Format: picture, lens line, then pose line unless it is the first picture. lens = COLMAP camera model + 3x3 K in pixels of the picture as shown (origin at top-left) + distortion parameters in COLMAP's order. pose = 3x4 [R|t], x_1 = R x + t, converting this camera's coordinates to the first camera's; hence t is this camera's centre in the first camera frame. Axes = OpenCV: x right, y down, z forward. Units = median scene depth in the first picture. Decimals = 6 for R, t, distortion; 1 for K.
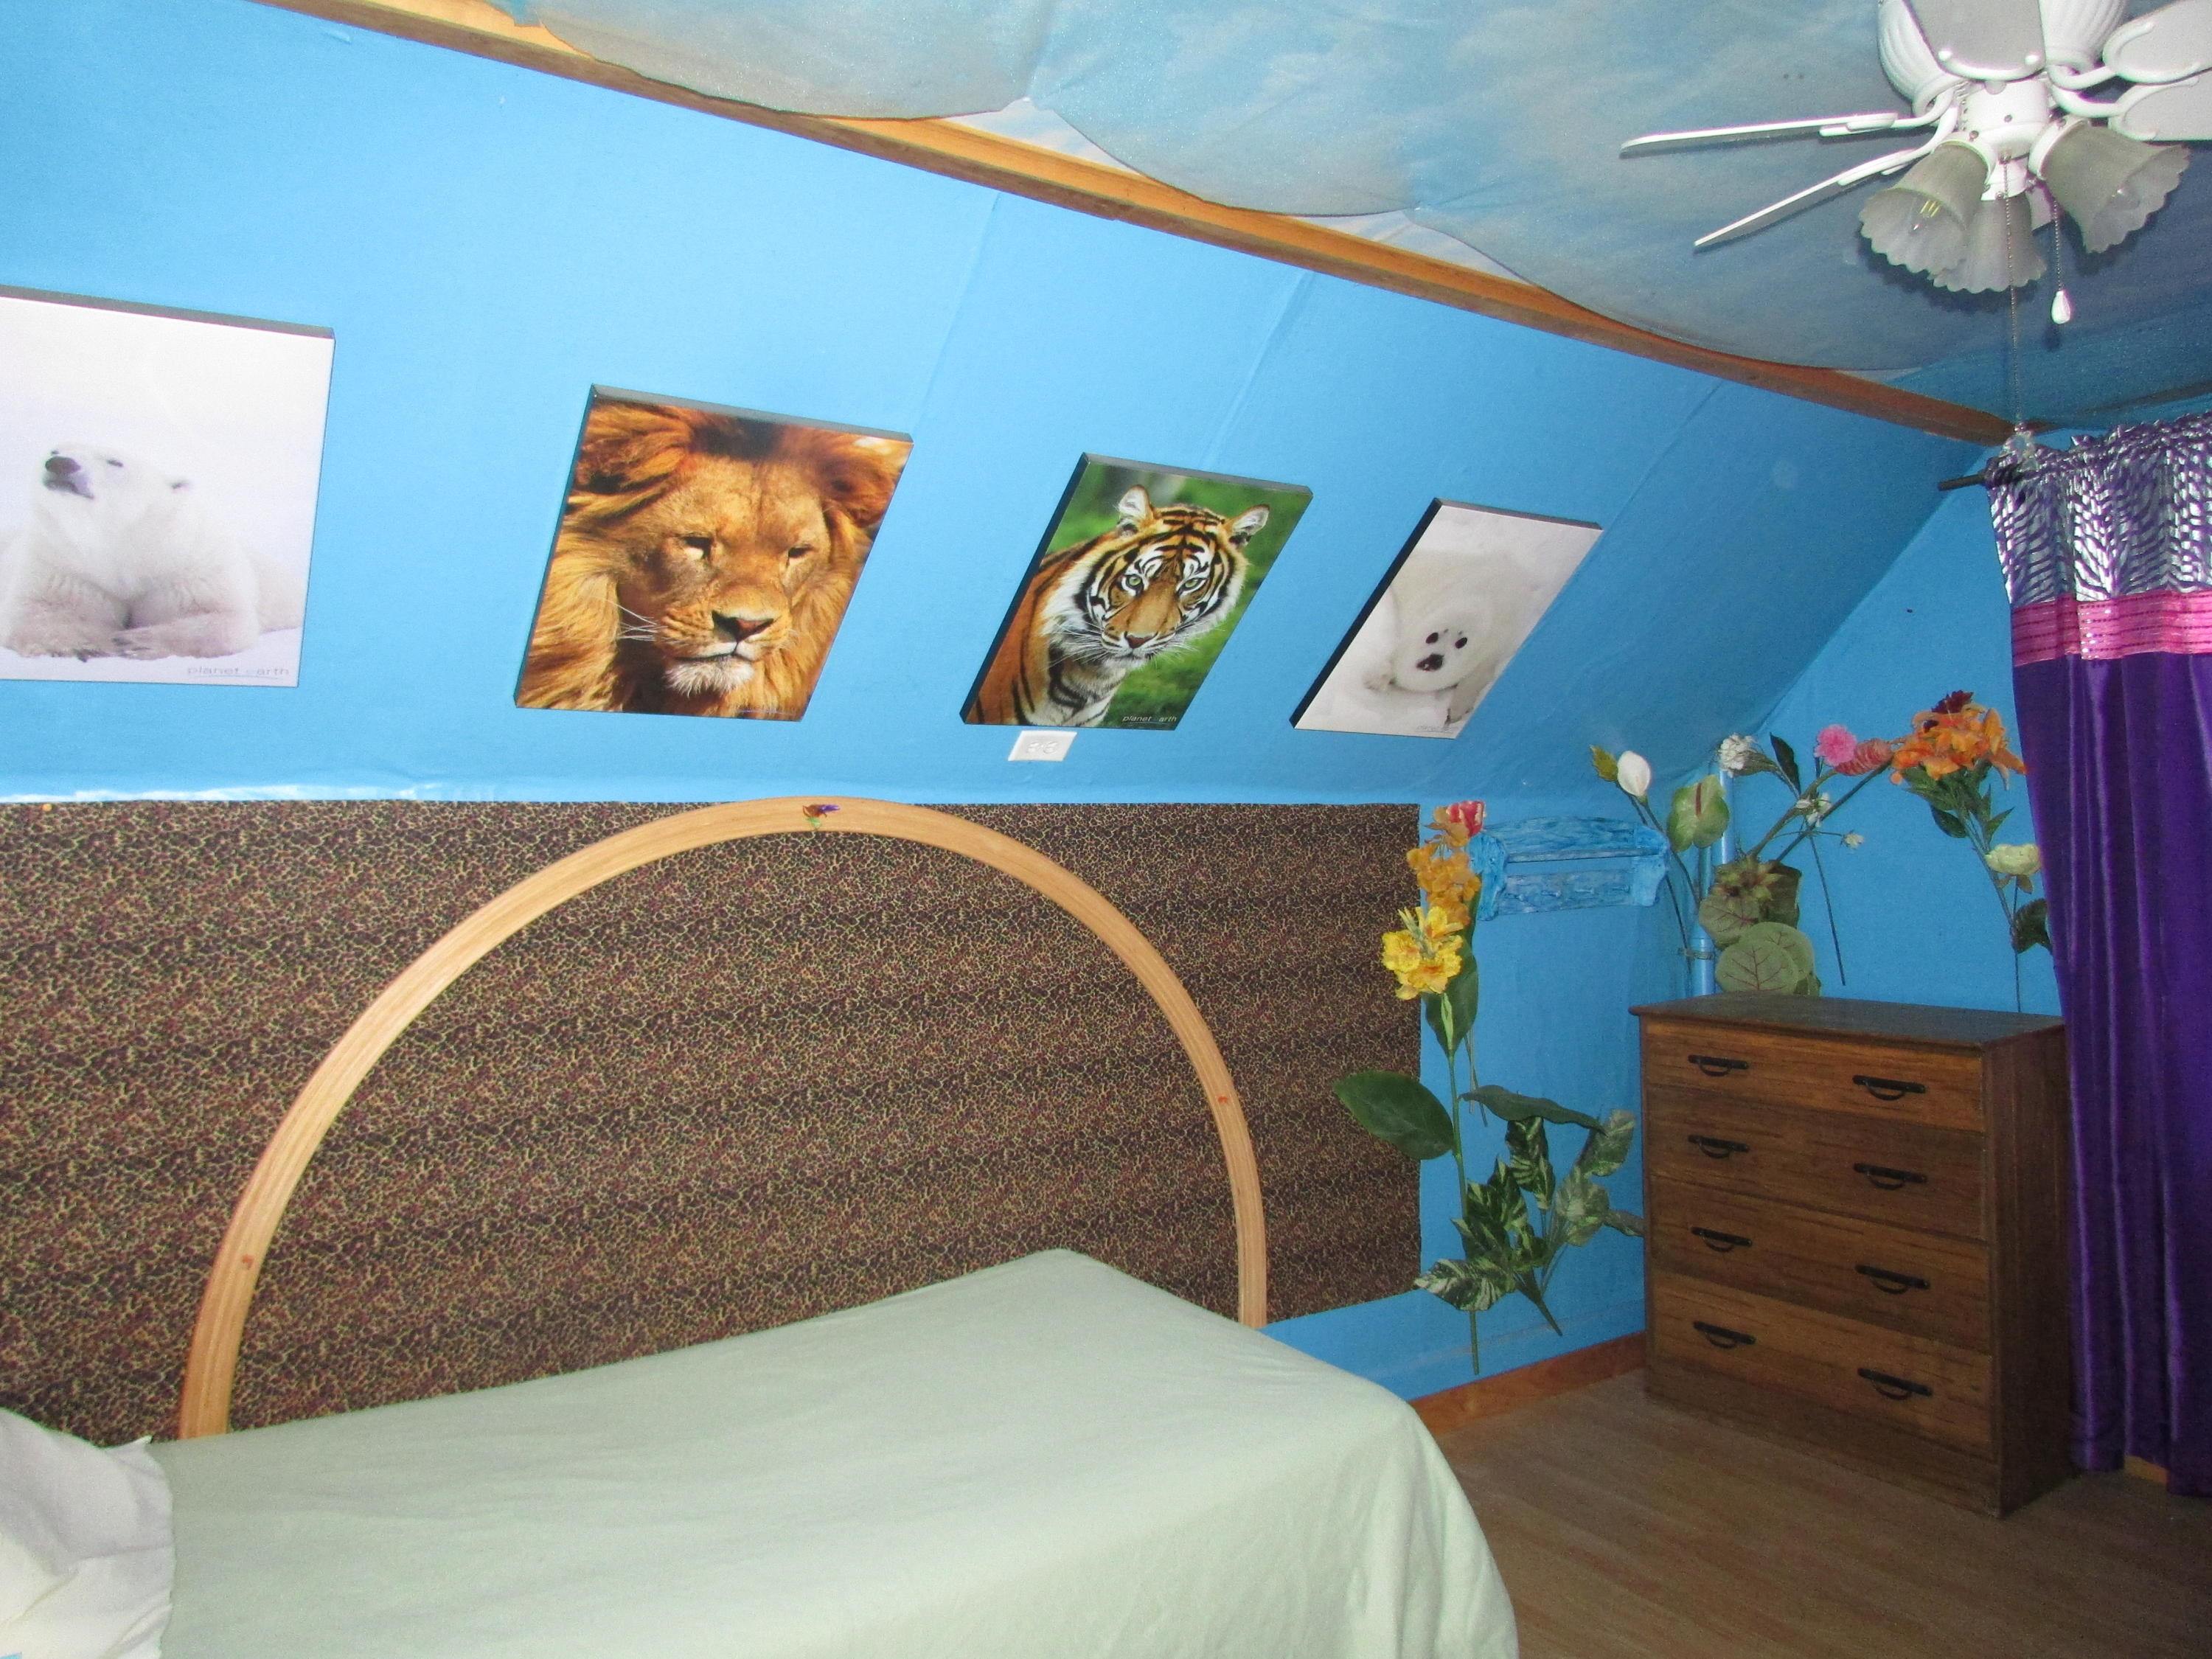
lens RADIAL K [[1623.9, 0, 1106.0], [0, 1623.9, 829.5], [0, 0, 1]] dist [-0.029744, 0.010912]
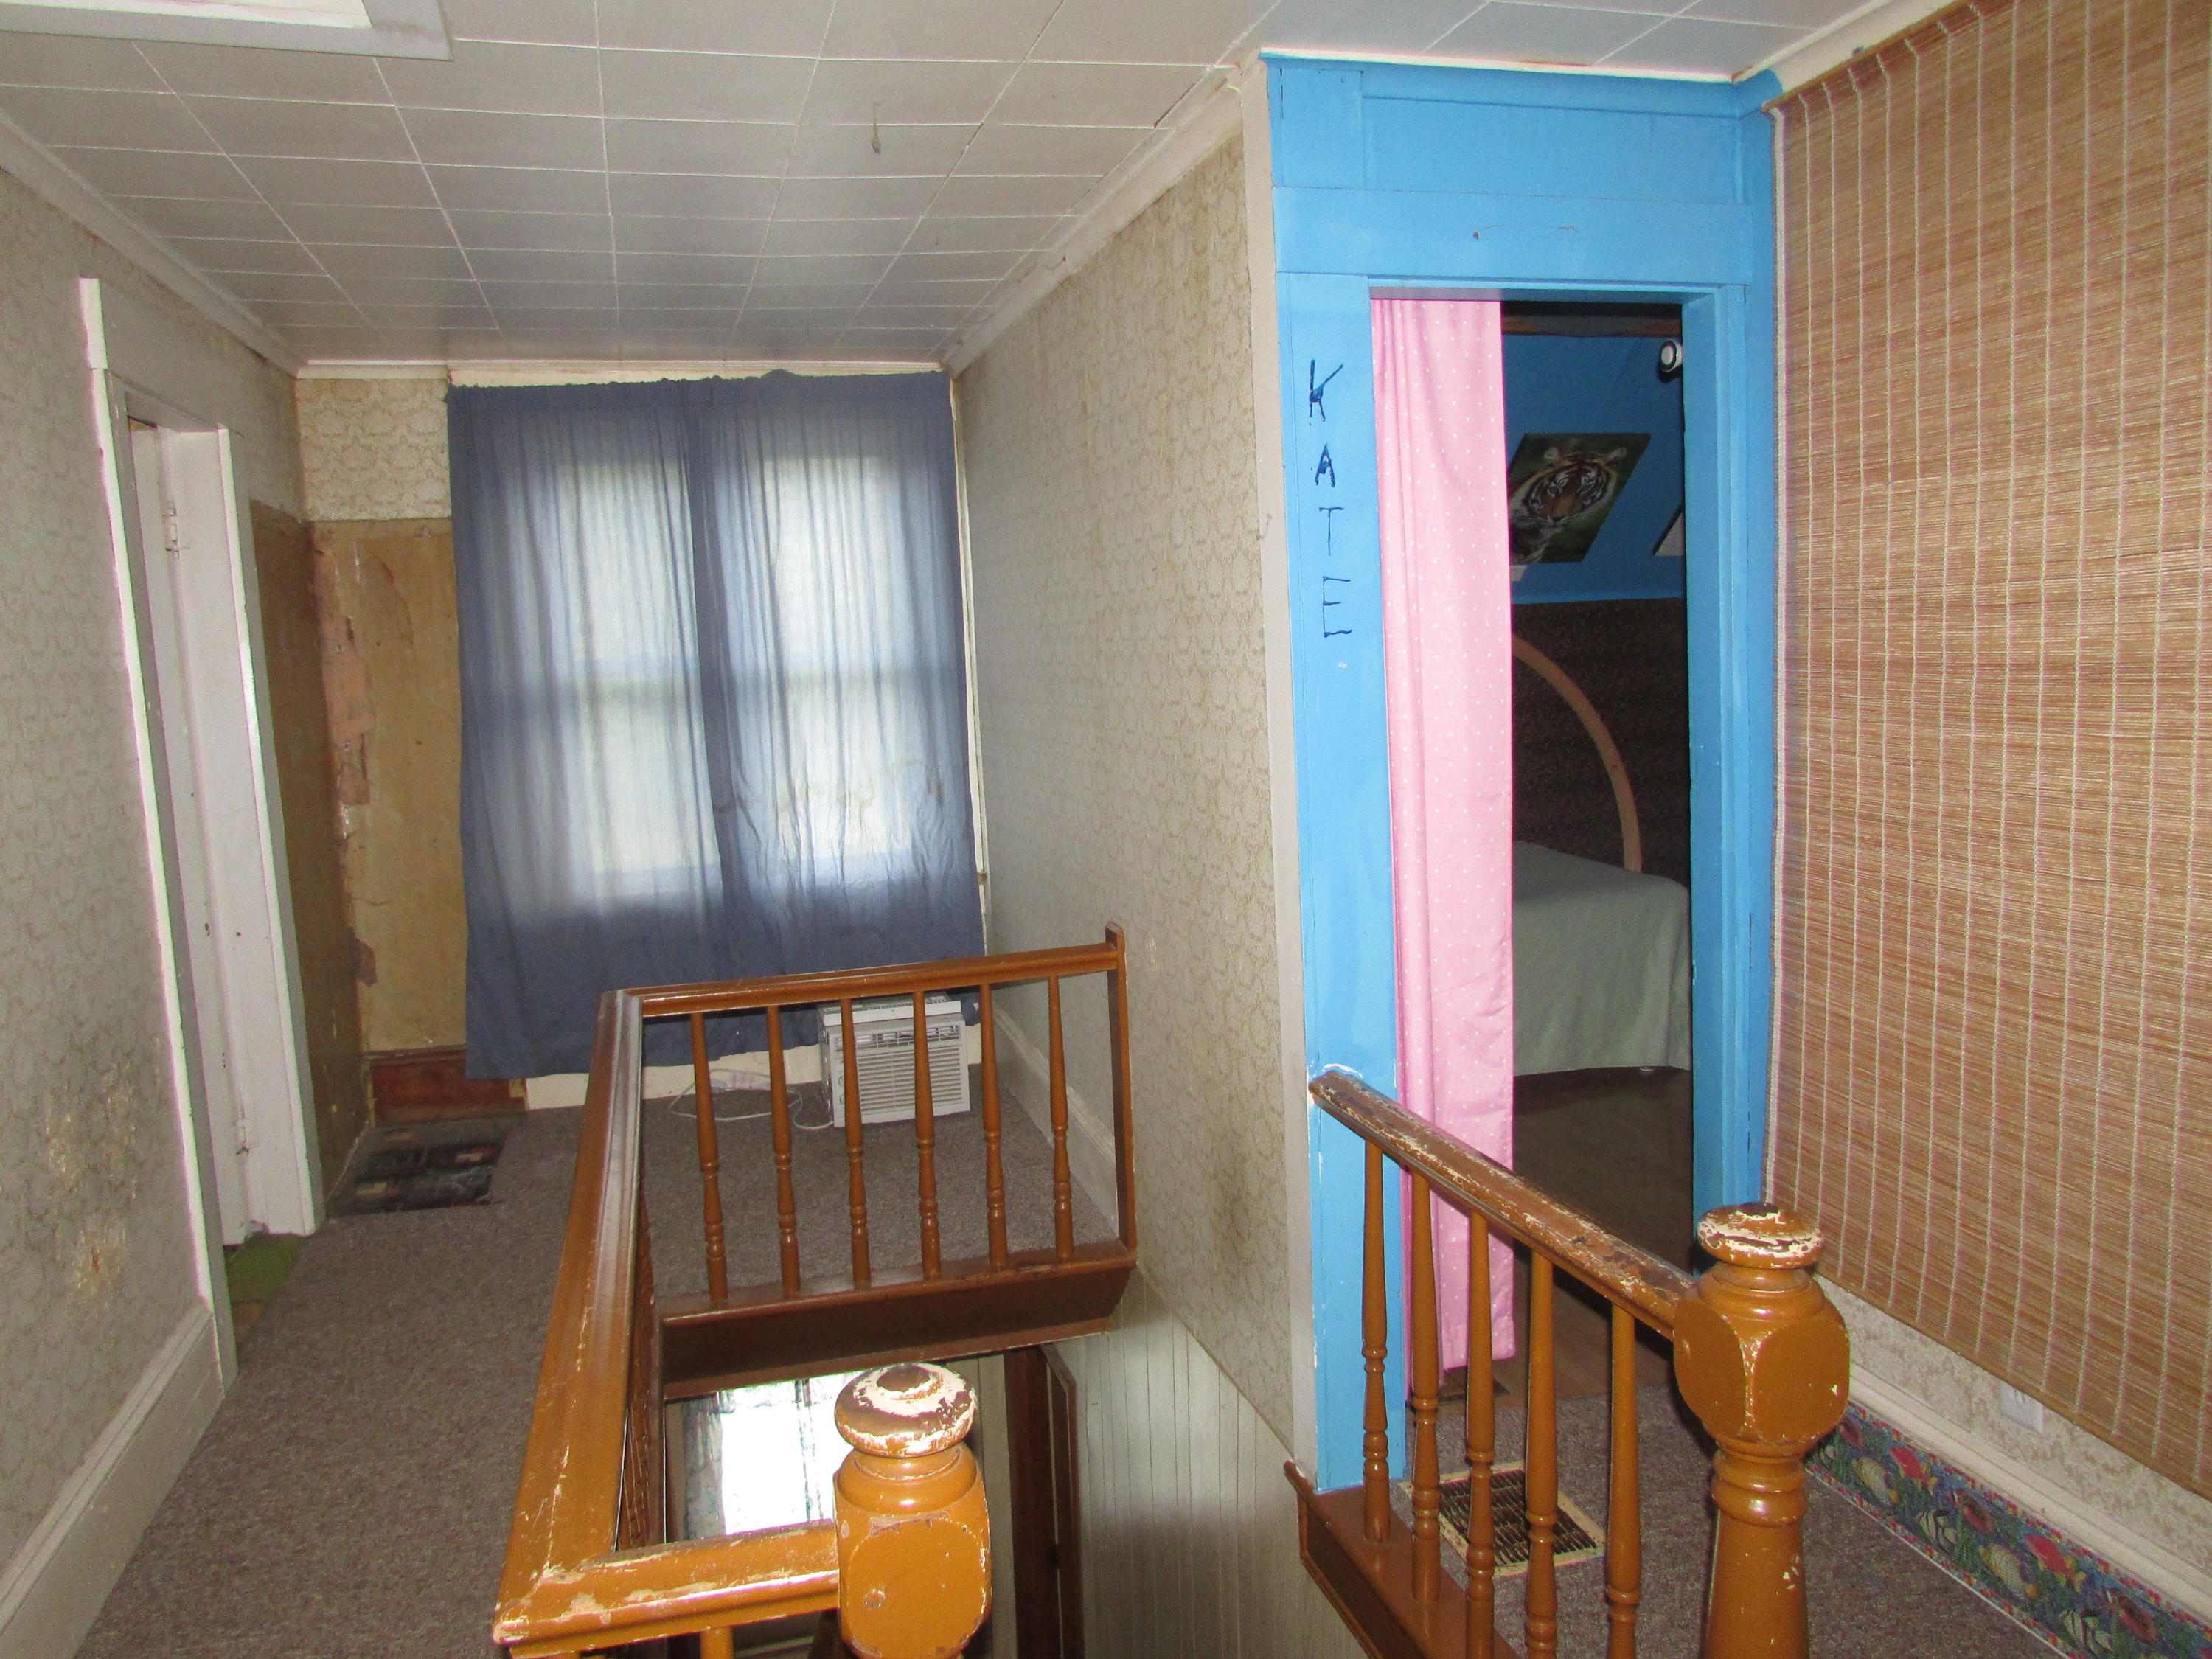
lens RADIAL K [[1623.9, 0, 1106.0], [0, 1623.9, 829.5], [0, 0, 1]] dist [-0.029744, 0.010912]
pose [[0.956326, 0.001884, -0.292296, 0.069319], [0.035905, 0.991650, 0.123862, -0.007069], [0.290089, -0.128947, 0.948273, -1.032056]]
